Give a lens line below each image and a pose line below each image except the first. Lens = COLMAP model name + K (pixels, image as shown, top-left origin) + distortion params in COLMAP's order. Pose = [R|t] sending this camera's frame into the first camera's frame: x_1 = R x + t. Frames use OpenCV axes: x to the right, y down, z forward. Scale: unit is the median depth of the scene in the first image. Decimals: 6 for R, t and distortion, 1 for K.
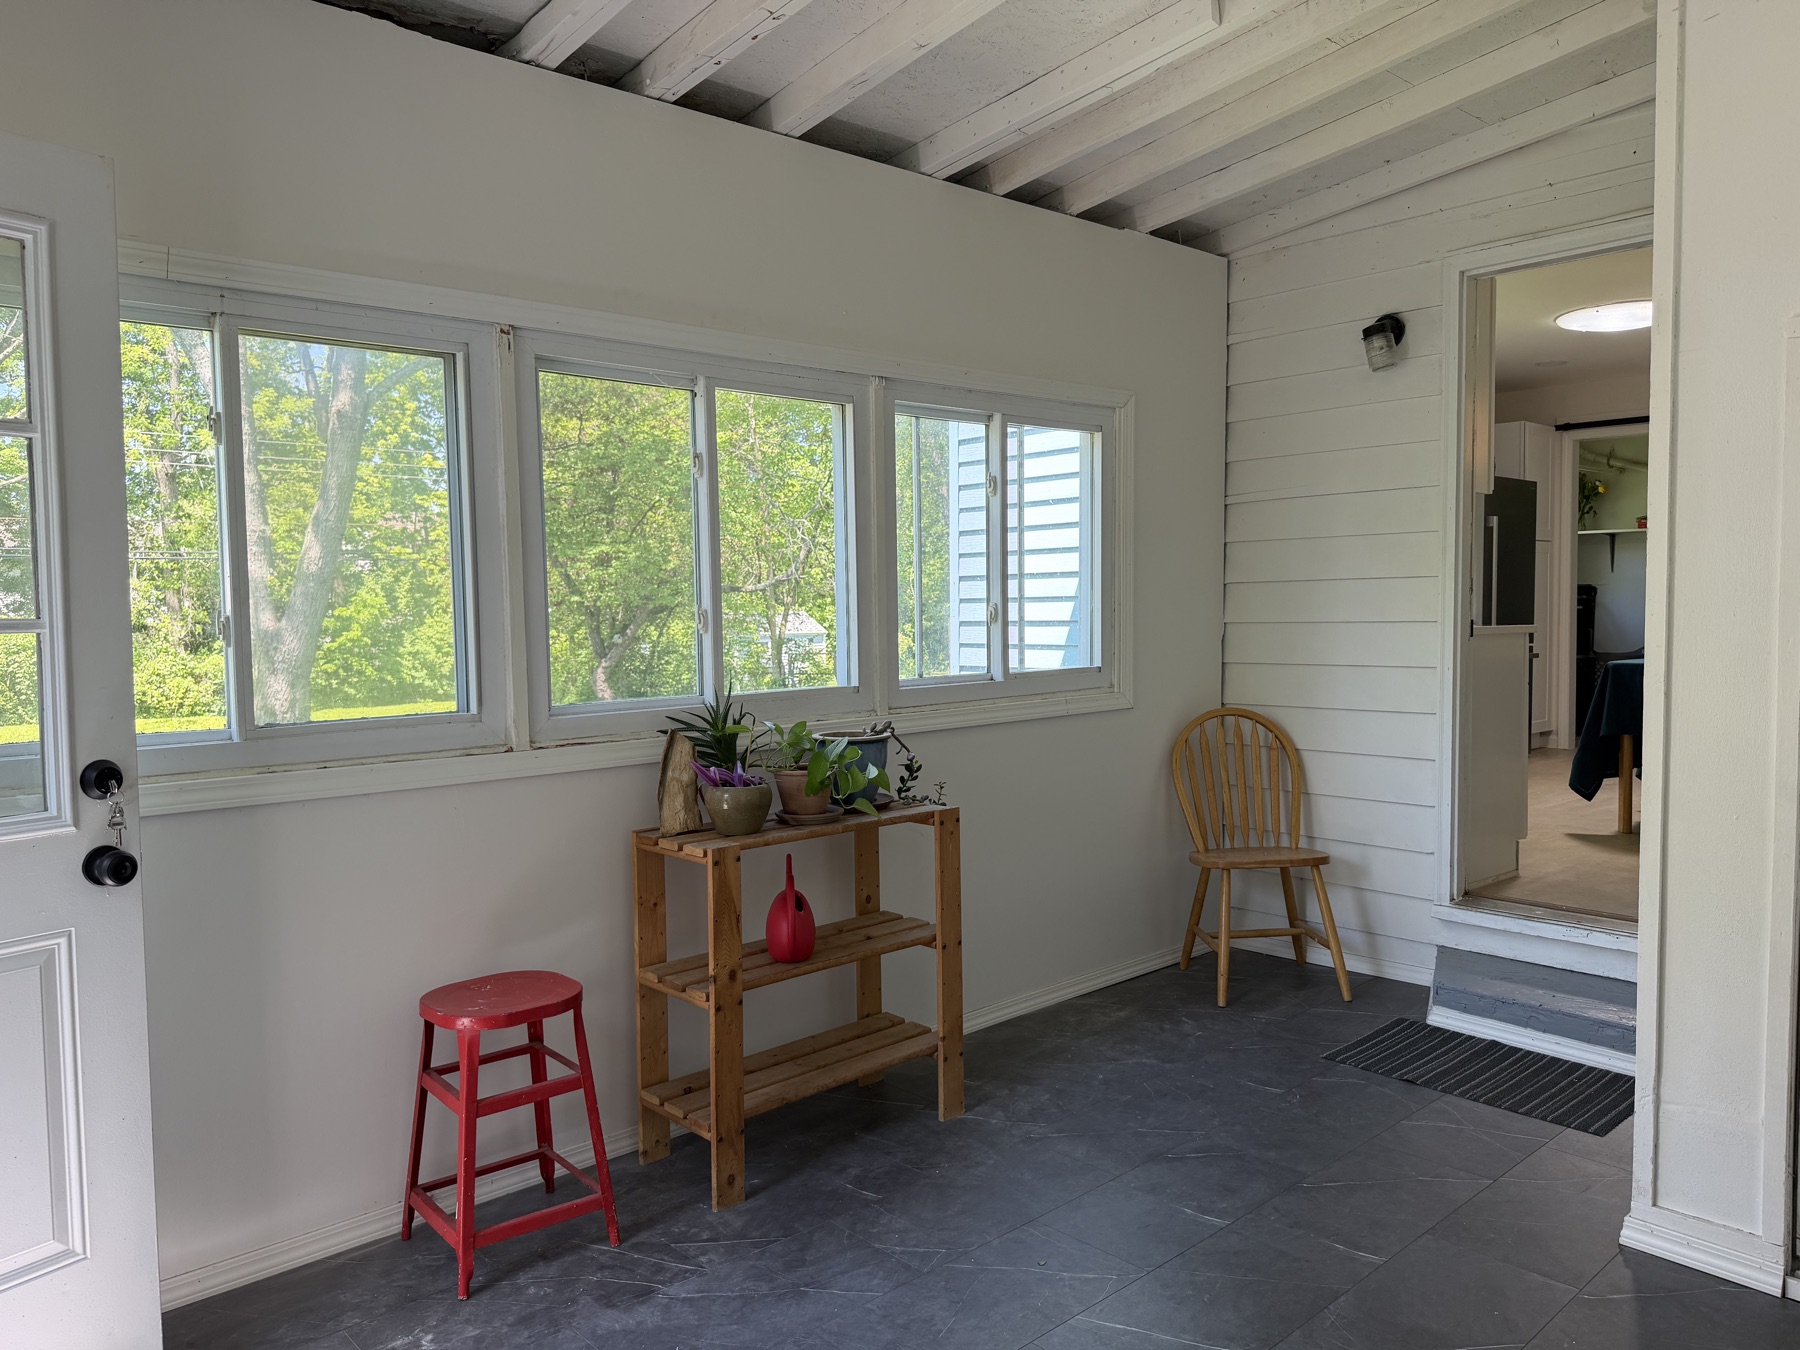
lens RADIAL K [[1279.8, 0, 900.3], [0, 1279.8, 672.7], [0, 0, 1]] dist [-0.003641, -0.001653]
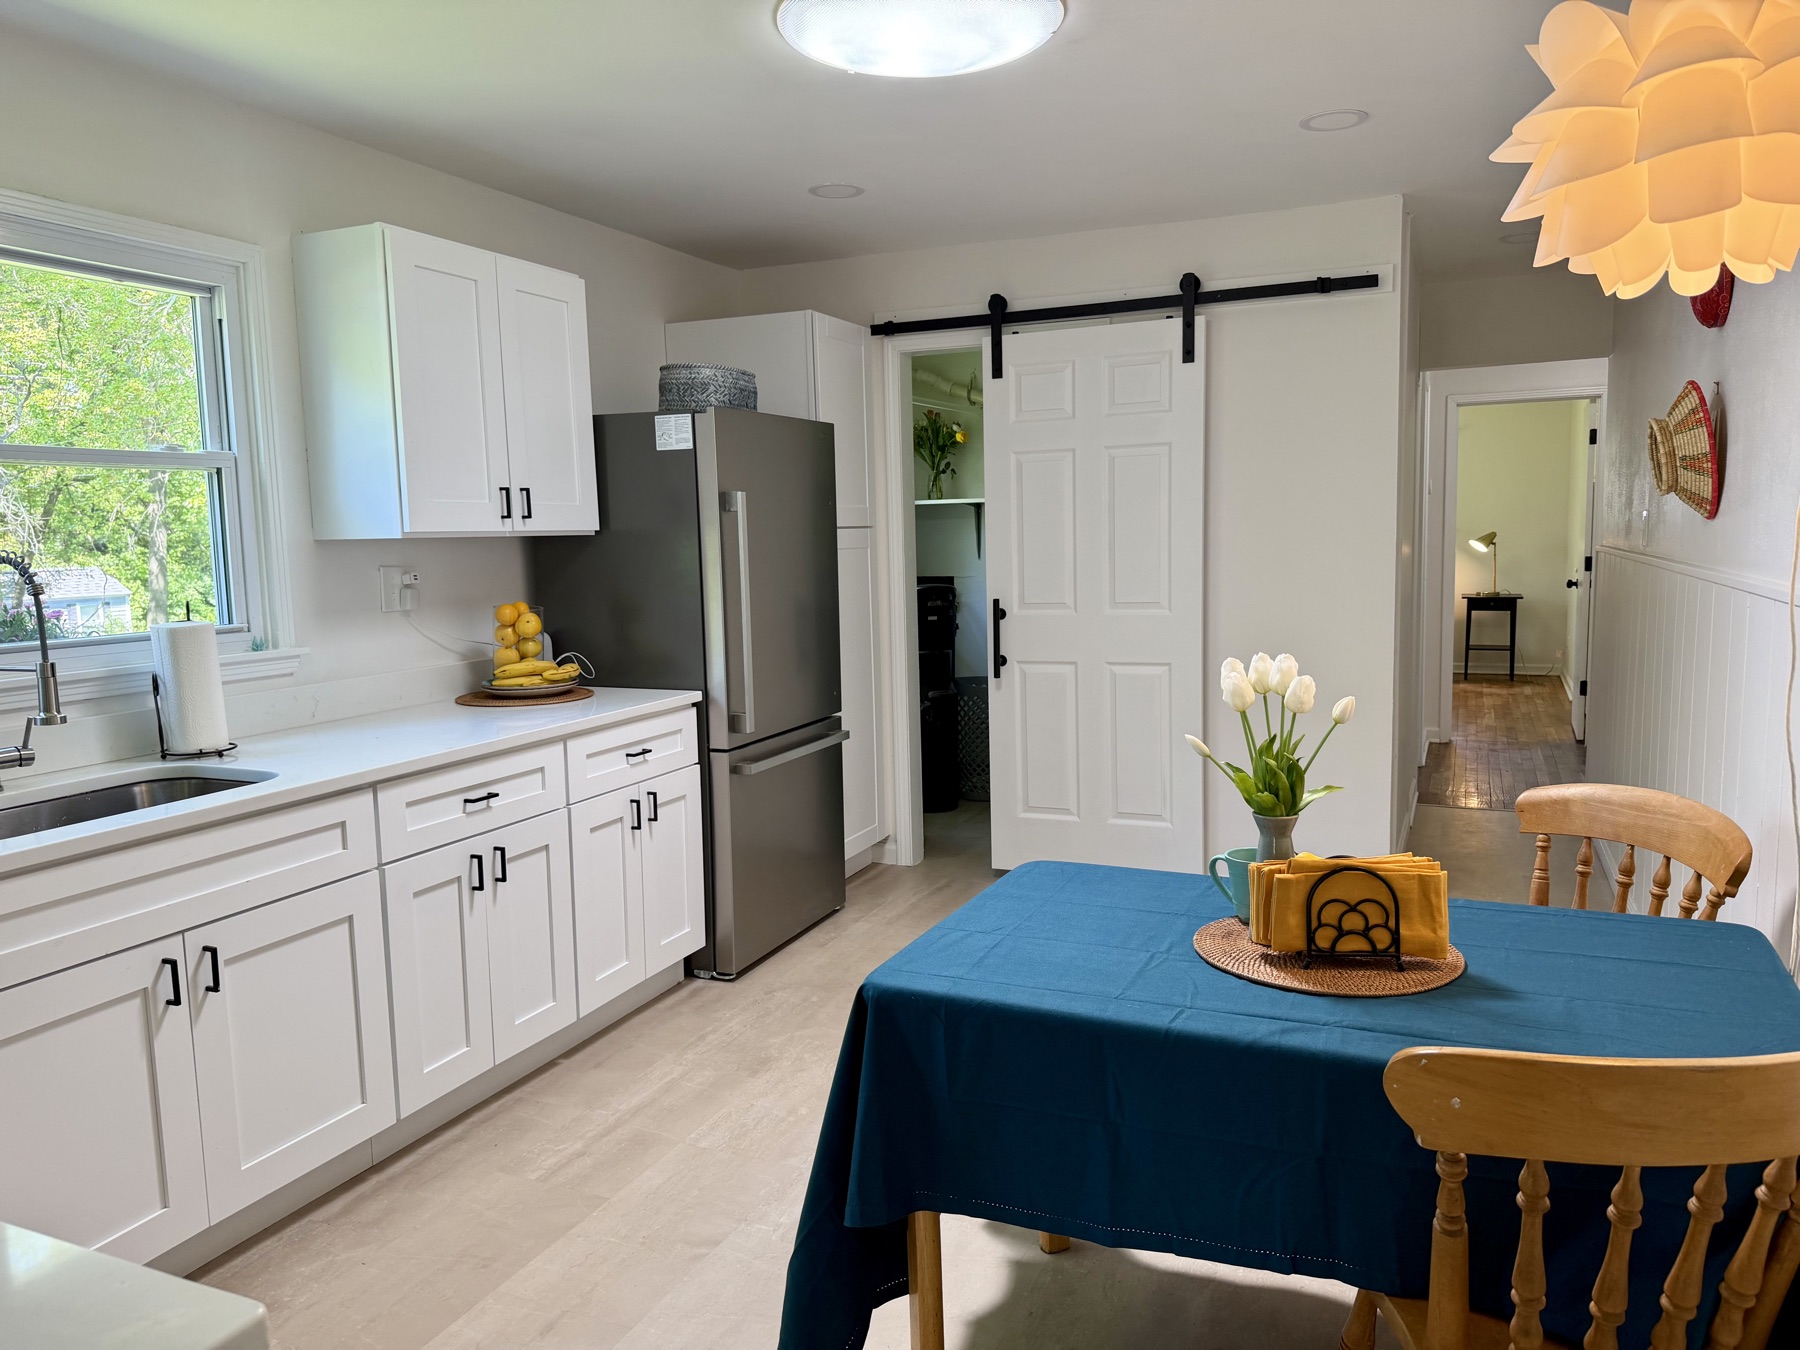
lens RADIAL K [[1279.8, 0, 899.7], [0, 1279.8, 673.5], [0, 0, 1]] dist [-0.003641, -0.001653]
pose [[0.914557, -0.052571, 0.401026, 0.268273], [0.031554, 0.997769, 0.058839, -0.065996], [-0.403225, -0.041158, 0.914175, 0.433831]]
